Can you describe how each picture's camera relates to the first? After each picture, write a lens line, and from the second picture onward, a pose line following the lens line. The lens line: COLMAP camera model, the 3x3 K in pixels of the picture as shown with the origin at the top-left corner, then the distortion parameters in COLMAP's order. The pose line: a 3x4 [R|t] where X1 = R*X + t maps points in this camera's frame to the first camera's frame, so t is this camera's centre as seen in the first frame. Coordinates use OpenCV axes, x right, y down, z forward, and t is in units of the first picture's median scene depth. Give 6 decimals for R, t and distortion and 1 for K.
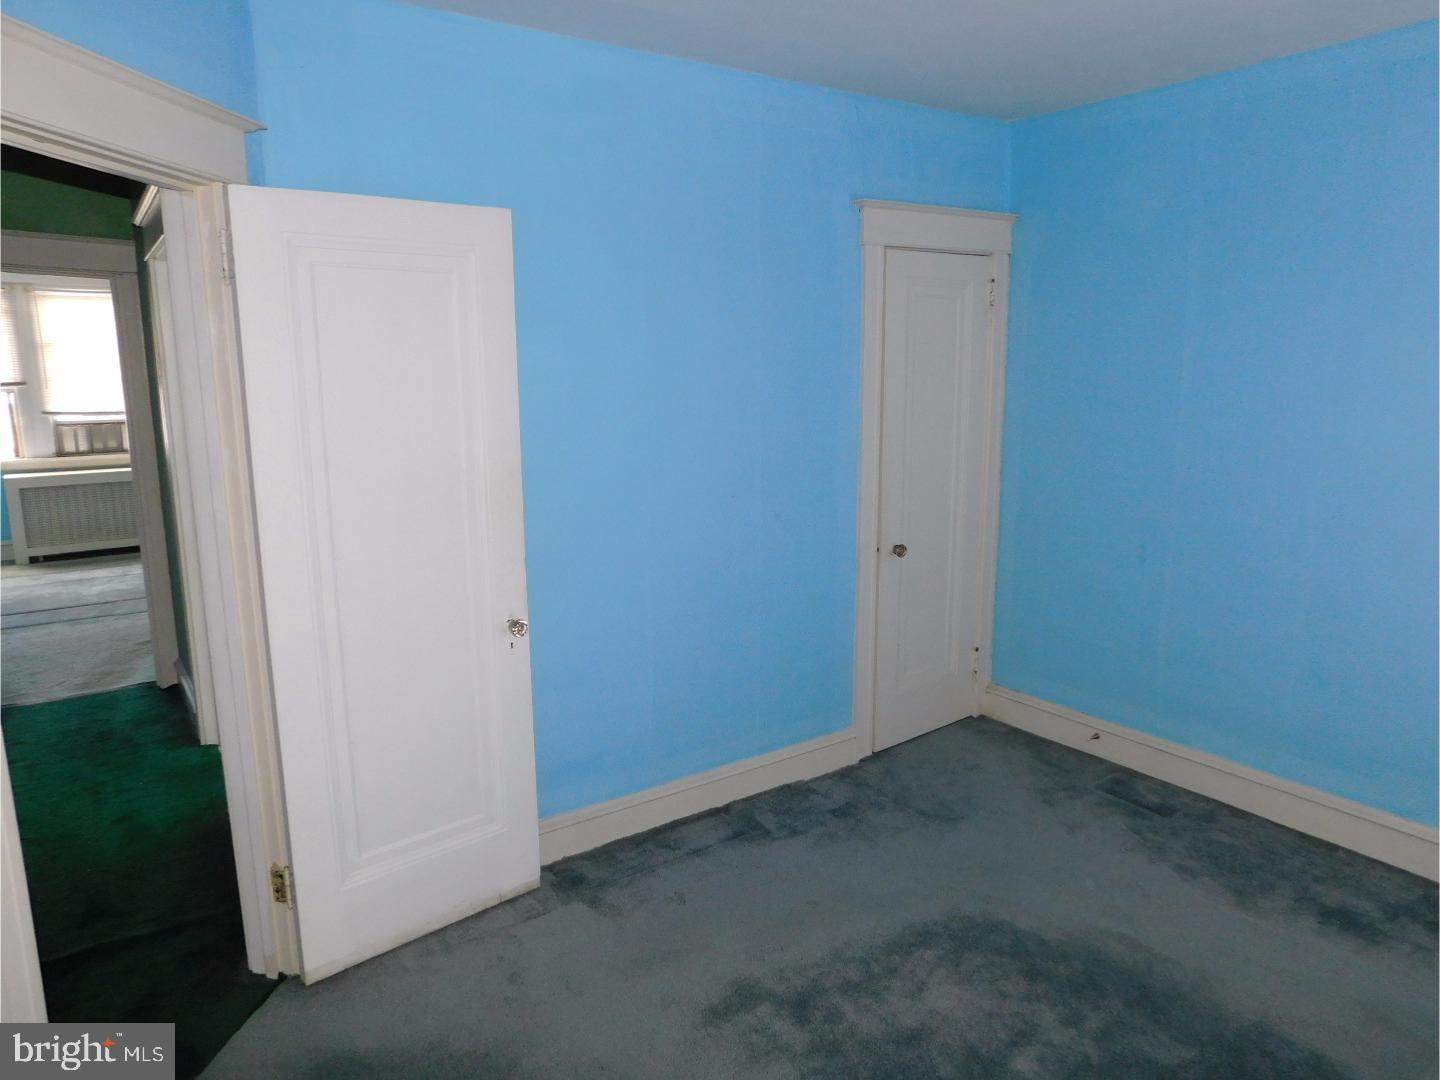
lens RADIAL K [[945.1, 0, 722.3], [0, 945.1, 544.4], [0, 0, 1]] dist [-0.048338, 0.028348]
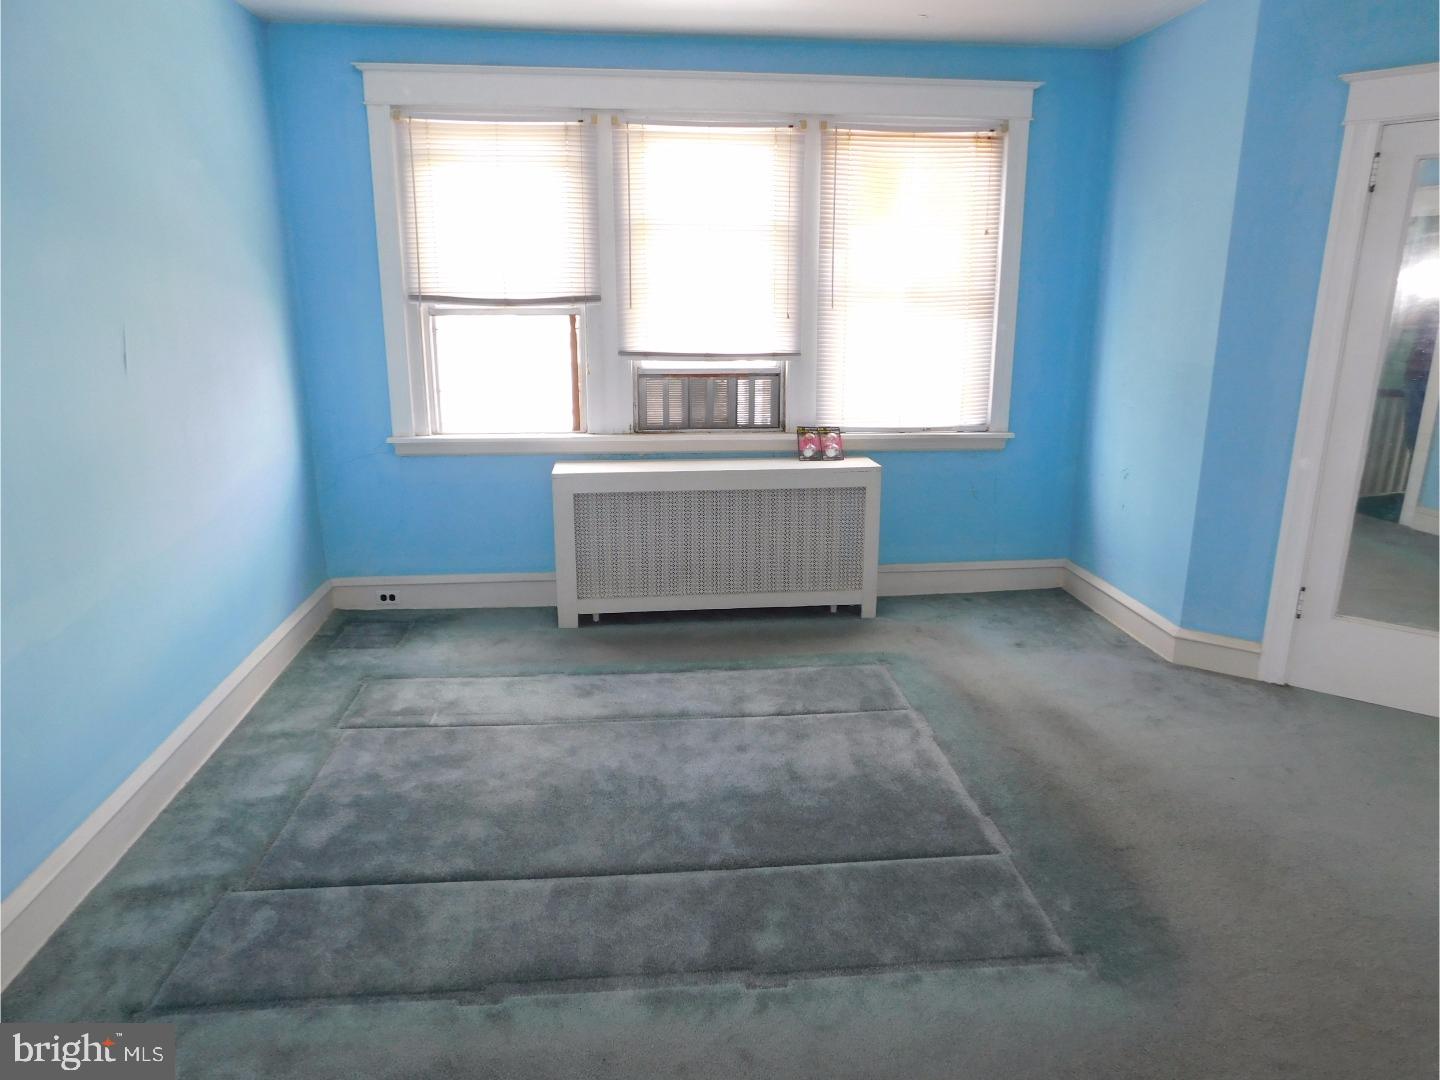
lens RADIAL K [[945.1, 0, 717.5], [0, 945.1, 541.3], [0, 0, 1]] dist [-0.048338, 0.028348]
pose [[0.870985, 0.131621, -0.473351, -0.403660], [-0.097335, 0.990578, 0.096341, -0.090901], [0.481571, -0.037838, 0.875590, 0.534526]]
